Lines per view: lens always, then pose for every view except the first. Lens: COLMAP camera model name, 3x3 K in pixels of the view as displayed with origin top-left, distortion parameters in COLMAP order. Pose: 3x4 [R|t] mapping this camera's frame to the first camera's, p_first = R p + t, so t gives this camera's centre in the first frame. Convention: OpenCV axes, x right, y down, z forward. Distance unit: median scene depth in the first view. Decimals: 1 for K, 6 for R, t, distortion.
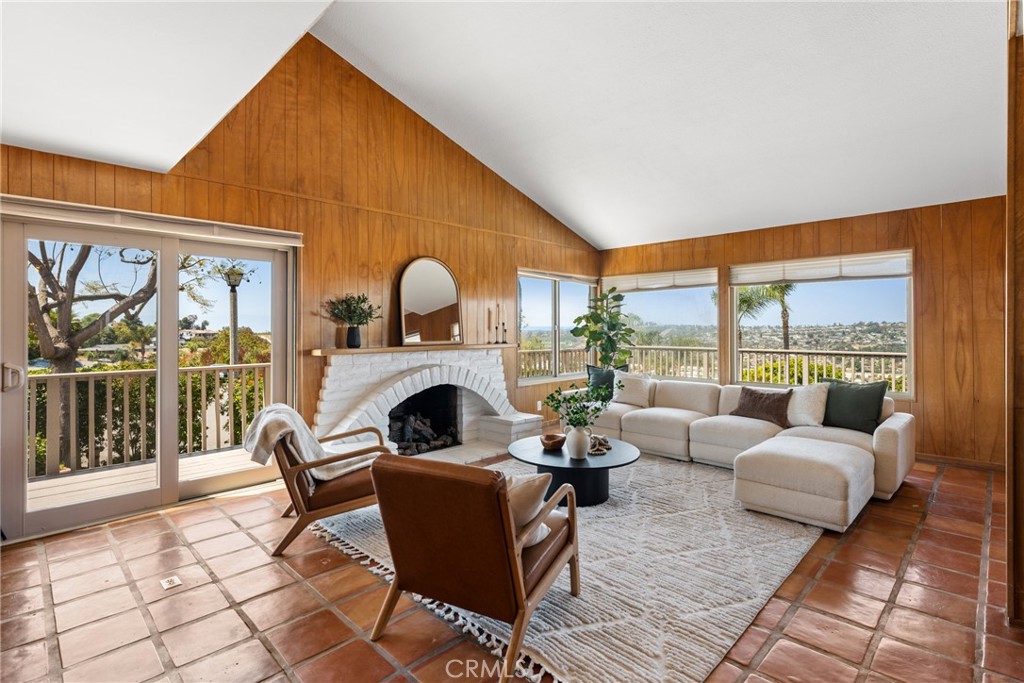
lens RADIAL K [[509.3, 0, 509.7], [0, 509.3, 333.7], [0, 0, 1]] dist [0.002665, 0.000221]
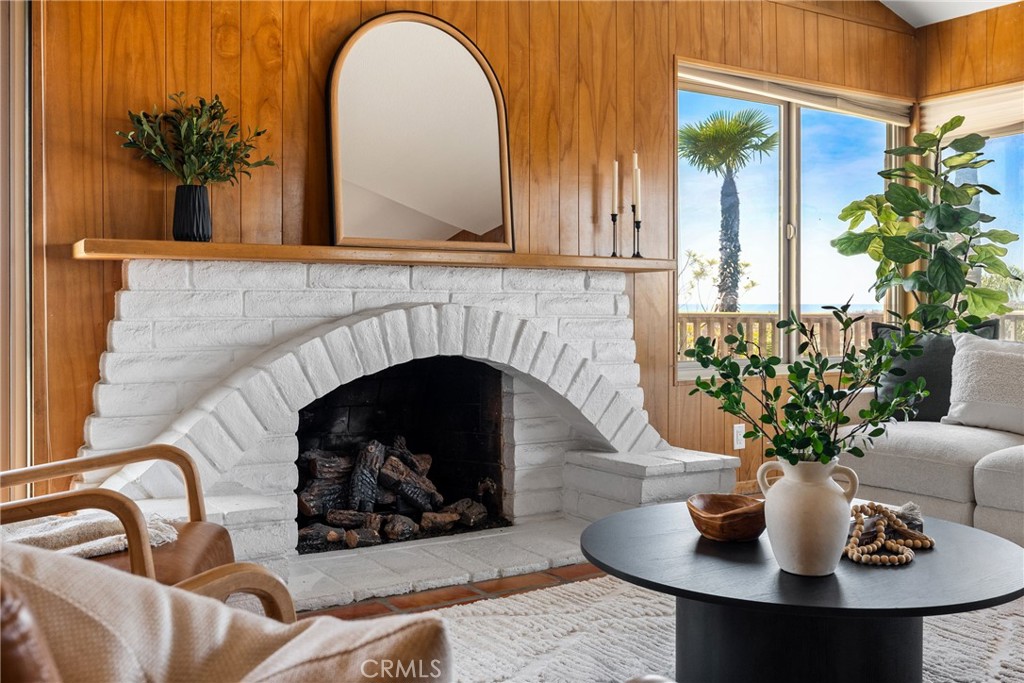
lens RADIAL K [[1007.8, 0, 513.0], [0, 1007.8, 338.9], [0, 0, 1]] dist [-0.003453, 0.000000]
pose [[0.975144, 0.004806, -0.221520, 0.070300], [-0.003289, 0.999969, 0.007217, 0.077655], [0.221548, -0.006309, 0.975129, 0.291966]]
